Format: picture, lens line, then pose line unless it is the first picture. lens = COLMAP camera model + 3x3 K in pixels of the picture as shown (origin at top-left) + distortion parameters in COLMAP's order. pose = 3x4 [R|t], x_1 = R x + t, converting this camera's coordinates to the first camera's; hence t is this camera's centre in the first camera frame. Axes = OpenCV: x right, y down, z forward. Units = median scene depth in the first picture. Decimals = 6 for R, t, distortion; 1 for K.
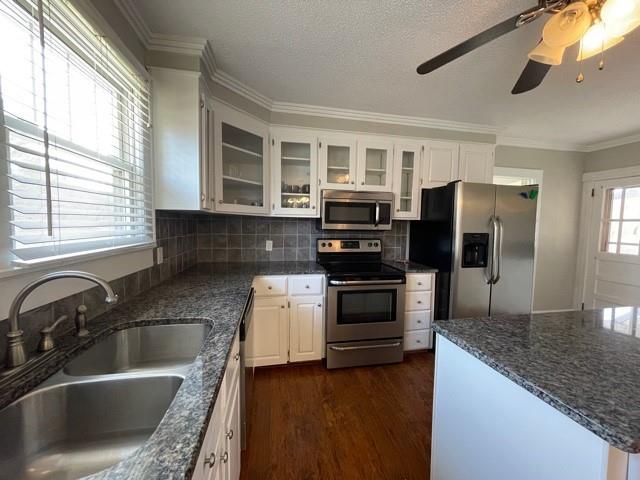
lens RADIAL K [[257.2, 0, 320.0], [0, 257.2, 240.0], [0, 0, 1]] dist [-0.000727, 0.000074]
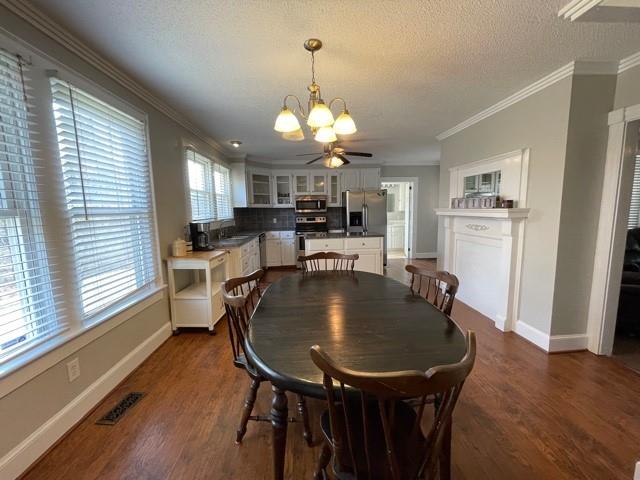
lens RADIAL K [[257.2, 0, 320.0], [0, 257.2, 240.0], [0, 0, 1]] dist [-0.000727, 0.000074]
pose [[0.991127, -0.021123, -0.131228, 0.574357], [0.028192, 0.998236, 0.052250, 0.099913], [0.129893, -0.055486, 0.989974, -1.406411]]
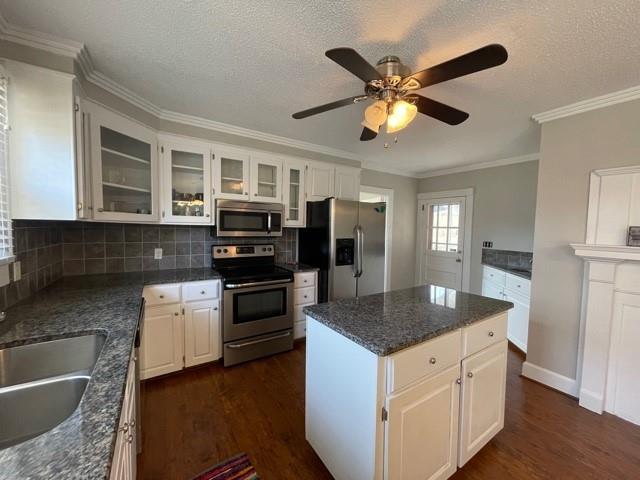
lens RADIAL K [[257.2, 0, 320.0], [0, 257.2, 240.0], [0, 0, 1]] dist [-0.000727, 0.000074]
pose [[0.927139, -0.016867, 0.374338, 0.004815], [0.019779, 0.999797, -0.003938, -0.016458], [-0.374195, 0.011055, 0.927284, -0.147239]]
